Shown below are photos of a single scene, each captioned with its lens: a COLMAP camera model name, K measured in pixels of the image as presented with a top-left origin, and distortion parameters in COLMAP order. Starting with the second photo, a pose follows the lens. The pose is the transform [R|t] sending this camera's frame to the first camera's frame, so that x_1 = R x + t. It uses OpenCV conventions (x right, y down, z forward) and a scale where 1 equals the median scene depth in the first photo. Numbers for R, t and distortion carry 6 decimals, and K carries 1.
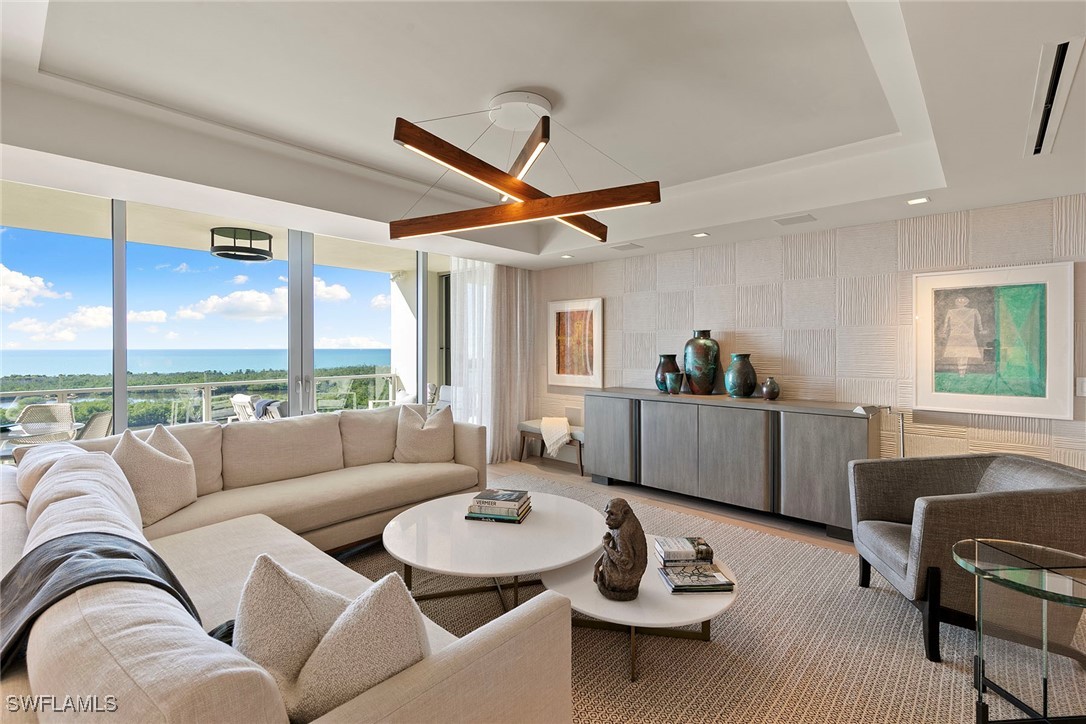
lens RADIAL K [[490.7, 0, 544.2], [0, 490.7, 349.7], [0, 0, 1]] dist [0.002116, 0.000349]
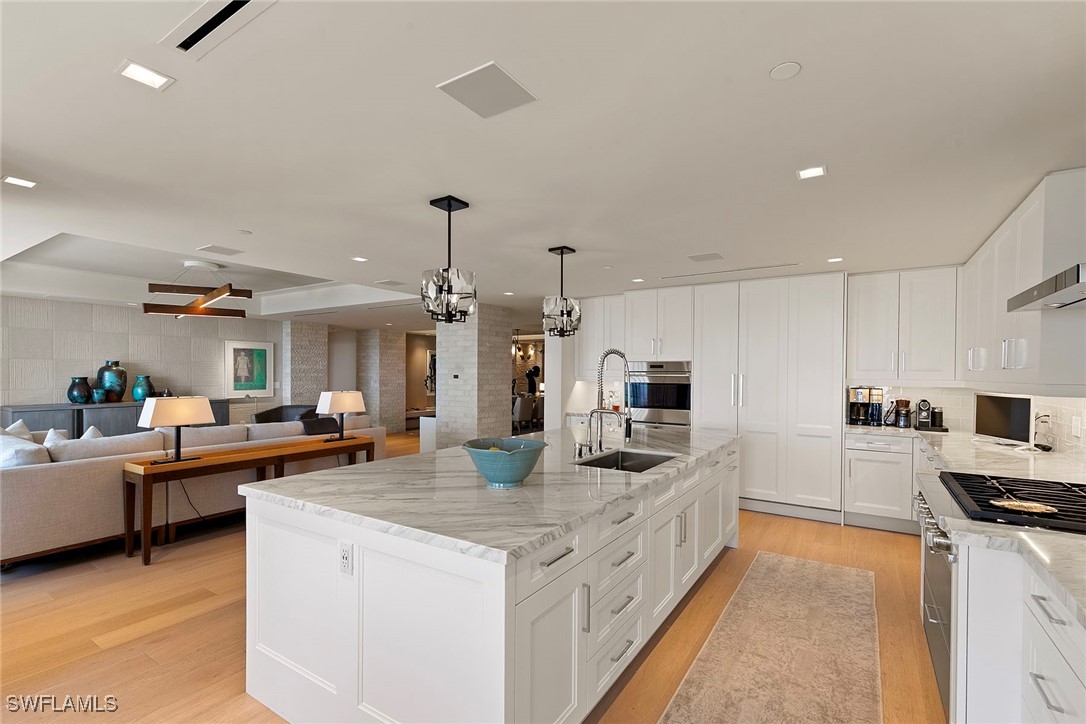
lens RADIAL K [[505.4, 0, 543.0], [0, 505.4, 362.0], [0, 0, 1]] dist [0.001782, 0.000119]
pose [[-0.162125, 0.017692, 0.986612, -1.807504], [0.000308, 0.999840, -0.017879, -0.008503], [-0.986770, -0.002595, -0.162104, -0.089451]]
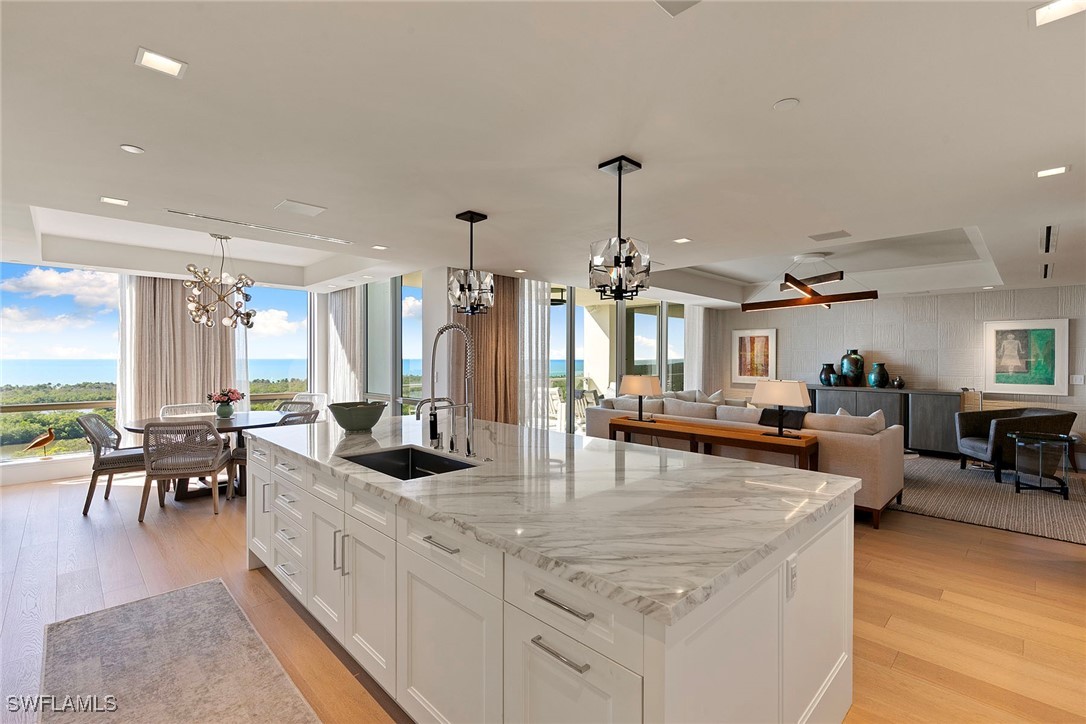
lens RADIAL K [[482.2, 0, 543.0], [0, 482.2, 362.0], [0, 0, 1]] dist [0.000523, -0.000264]
pose [[0.998014, 0.002913, -0.062933, -0.823160], [-0.002673, 0.999989, 0.003908, 0.000412], [0.062944, -0.003732, 0.998010, -0.958515]]
